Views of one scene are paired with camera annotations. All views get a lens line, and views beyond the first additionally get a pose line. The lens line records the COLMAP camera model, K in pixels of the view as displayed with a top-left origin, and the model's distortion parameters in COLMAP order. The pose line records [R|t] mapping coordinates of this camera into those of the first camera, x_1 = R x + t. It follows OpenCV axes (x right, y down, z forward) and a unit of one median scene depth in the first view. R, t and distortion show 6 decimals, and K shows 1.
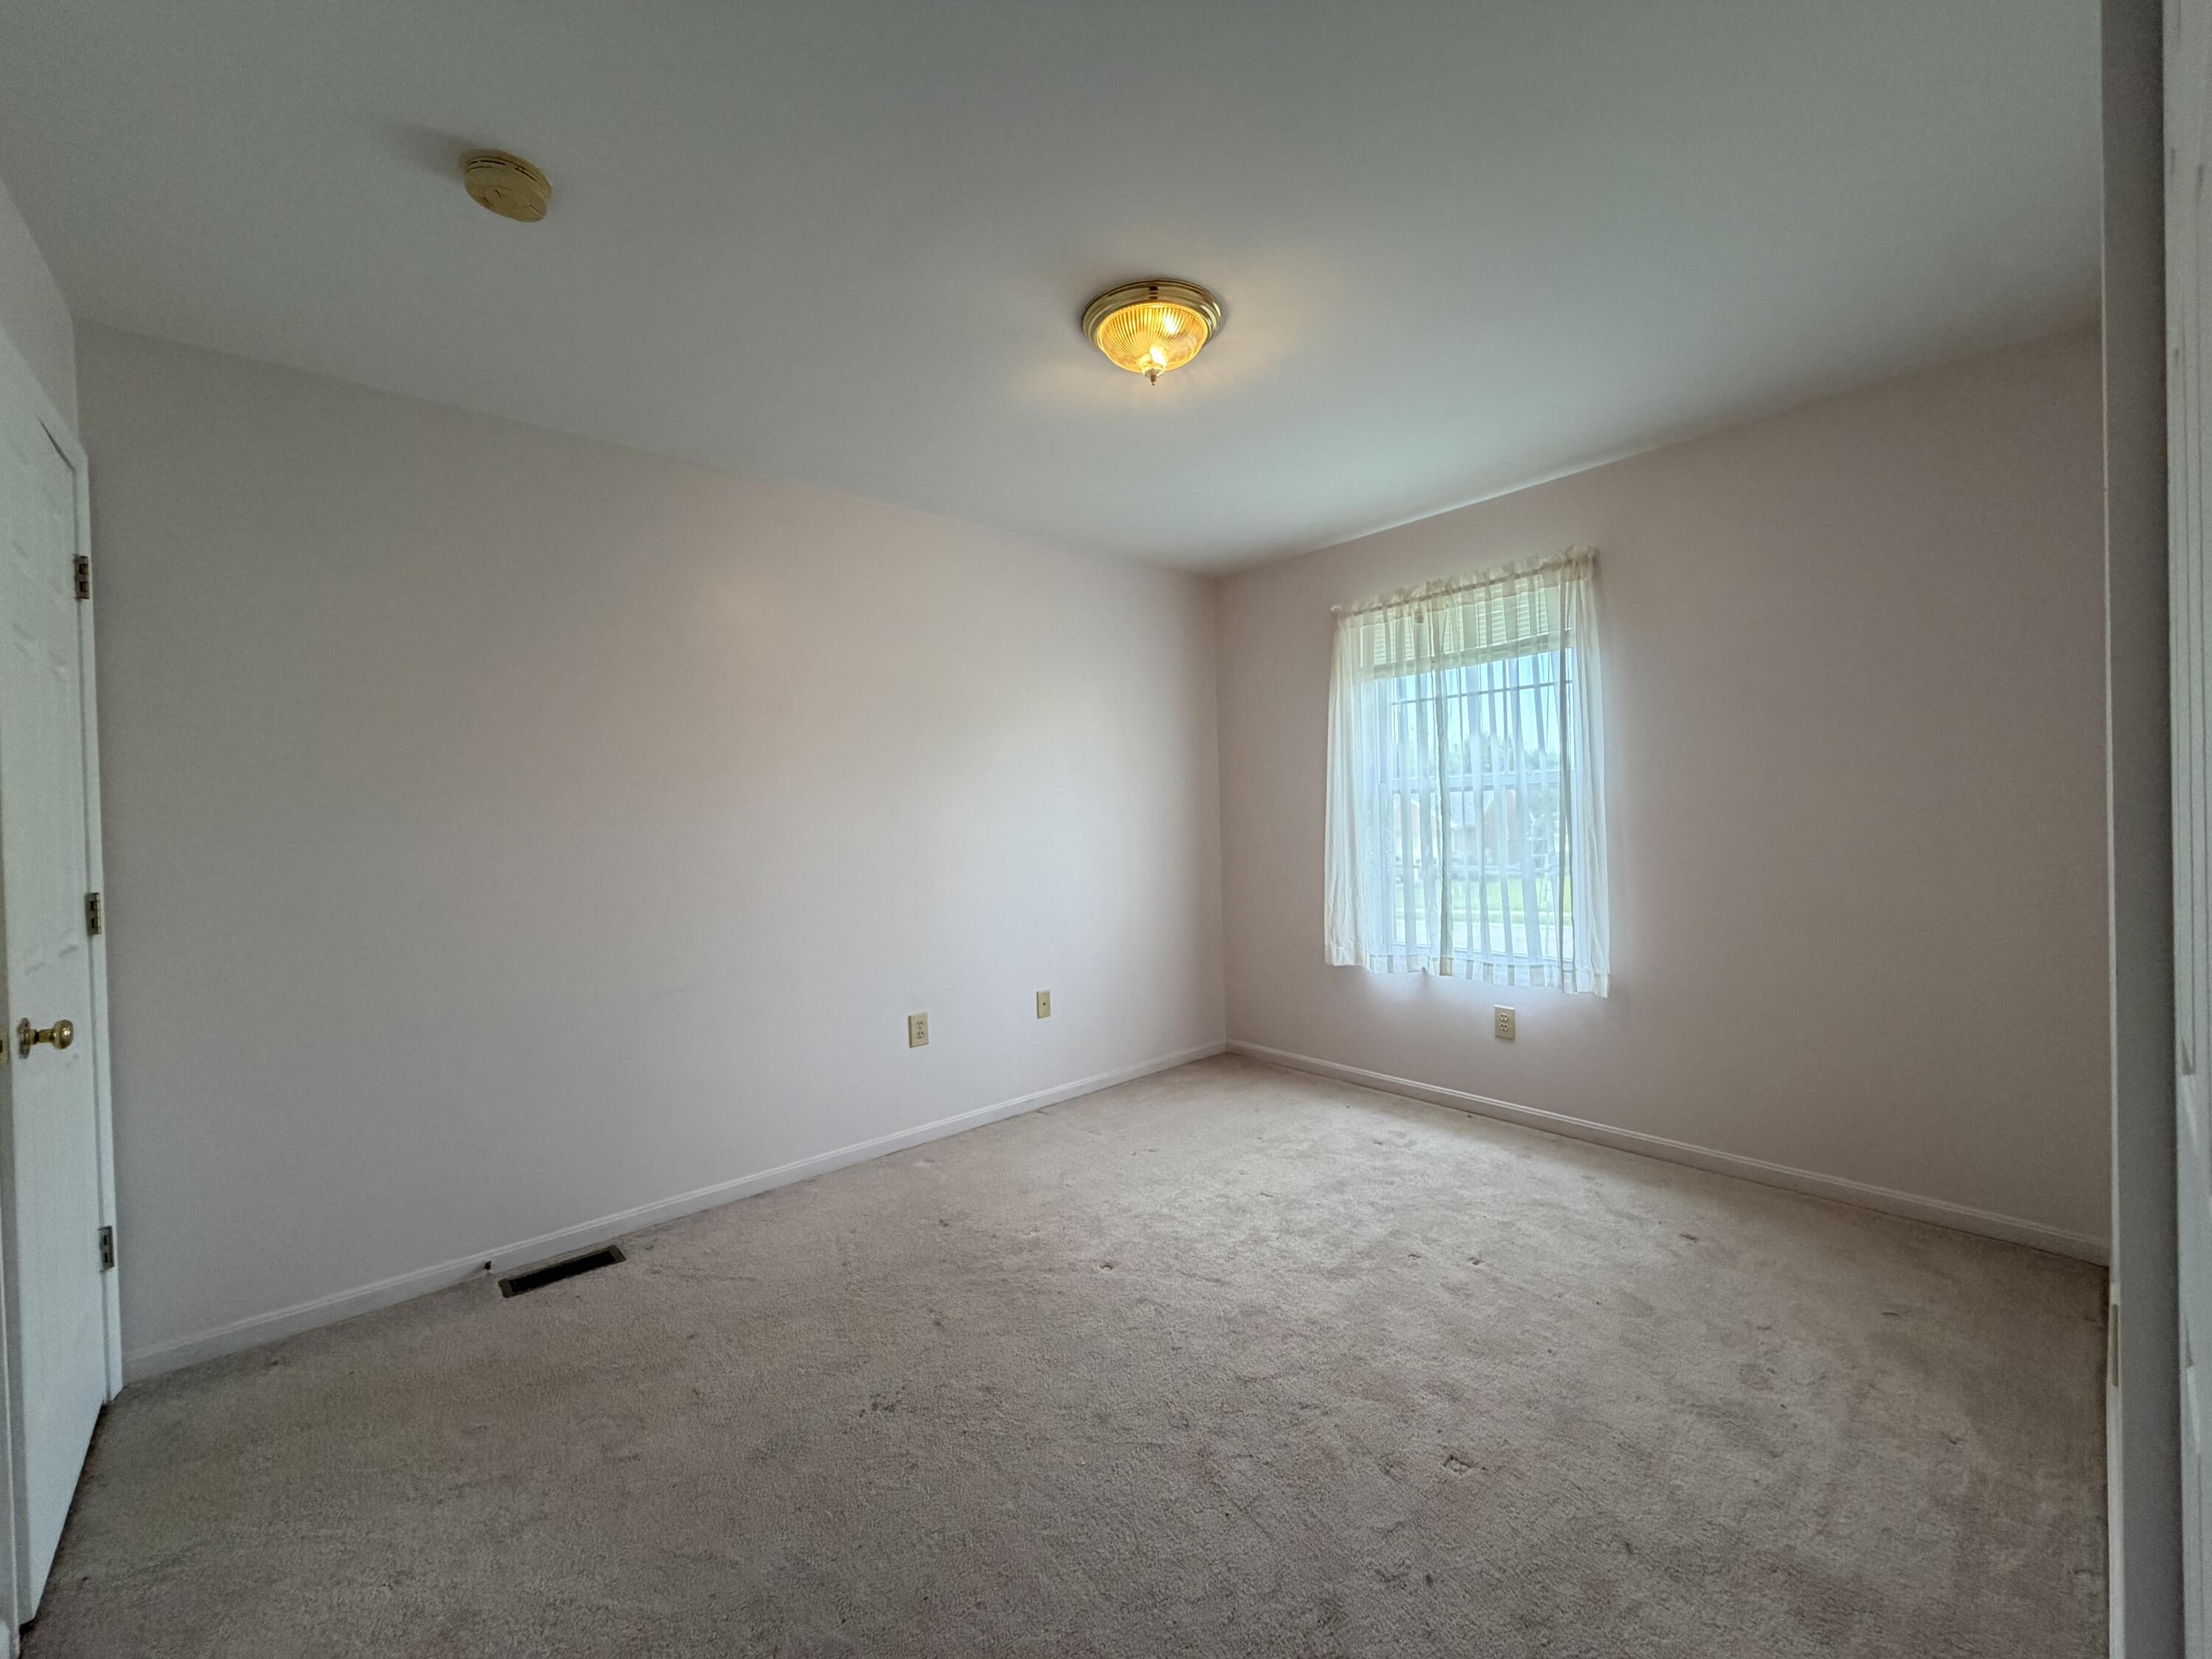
lens RADIAL K [[877.5, 0, 1106.0], [0, 877.5, 829.5], [0, 0, 1]] dist [0.000409, 0.000150]
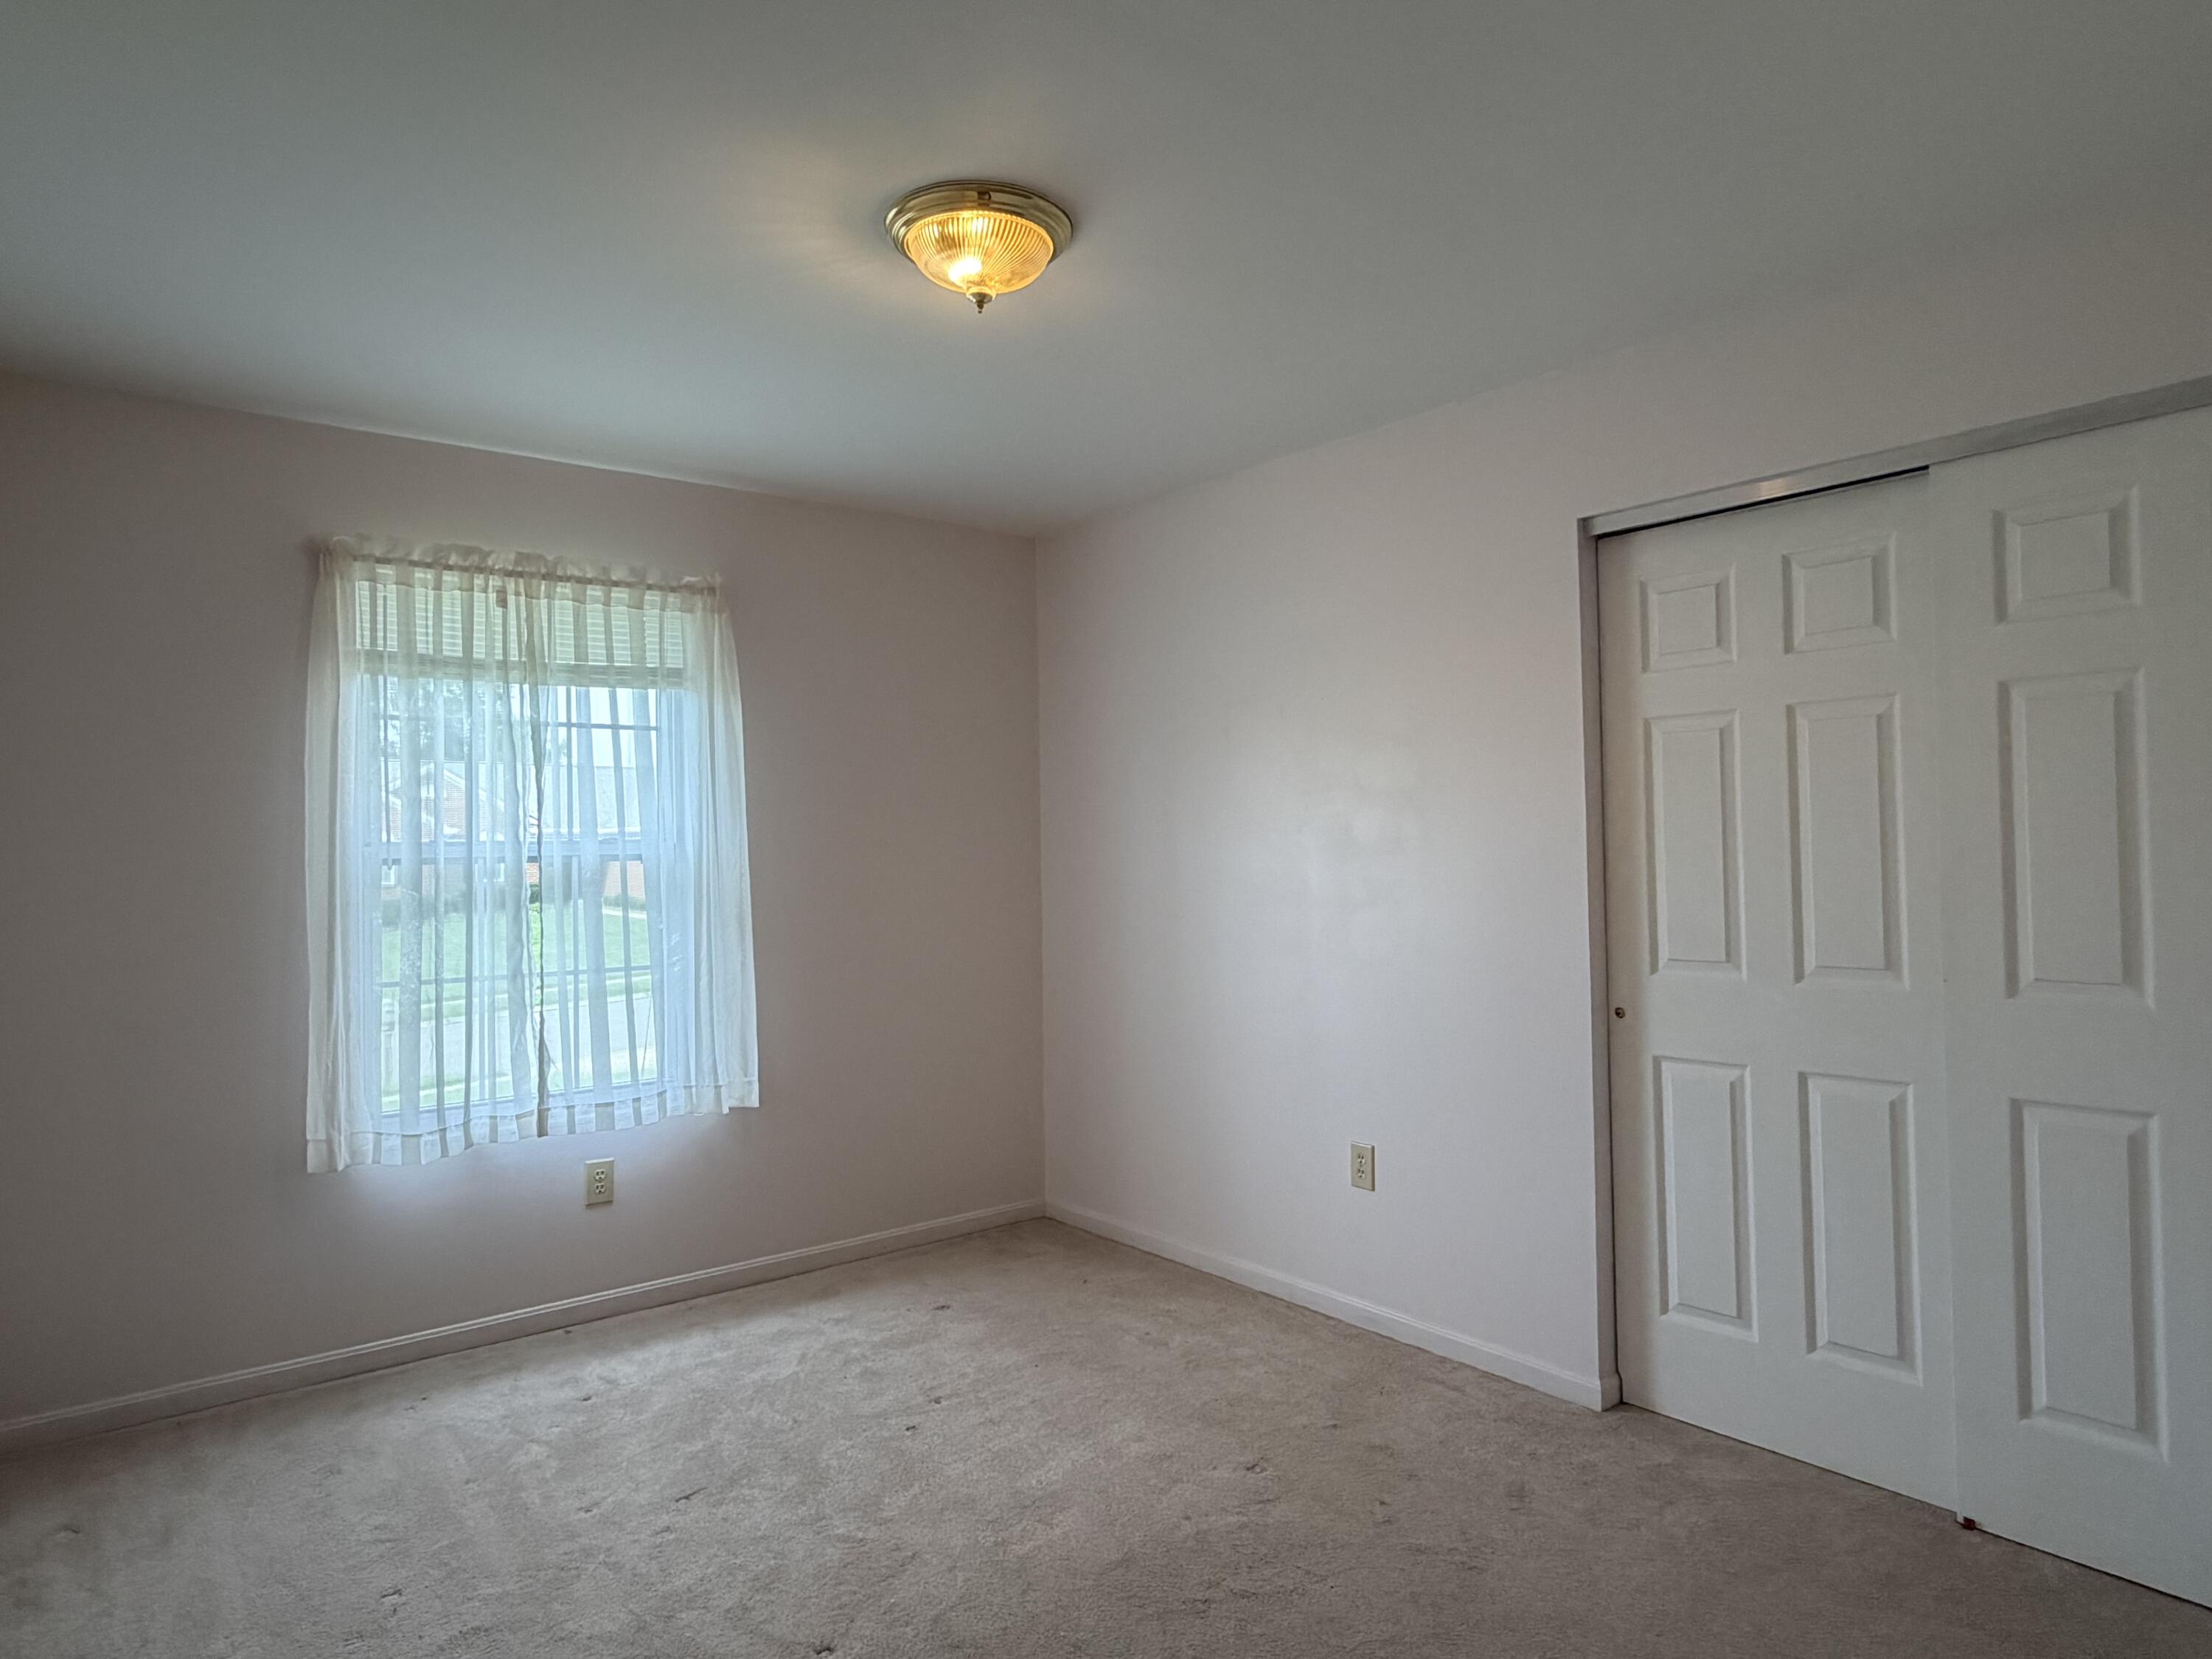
lens RADIAL K [[1324.8, 0, 1106.0], [0, 1324.8, 829.5], [0, 0, 1]] dist [-0.011137, -0.001527]
pose [[0.047665, 0.040001, 0.998062, -0.635566], [0.032569, 0.998604, -0.041578, -0.012730], [-0.998332, 0.034488, 0.046296, 0.526517]]
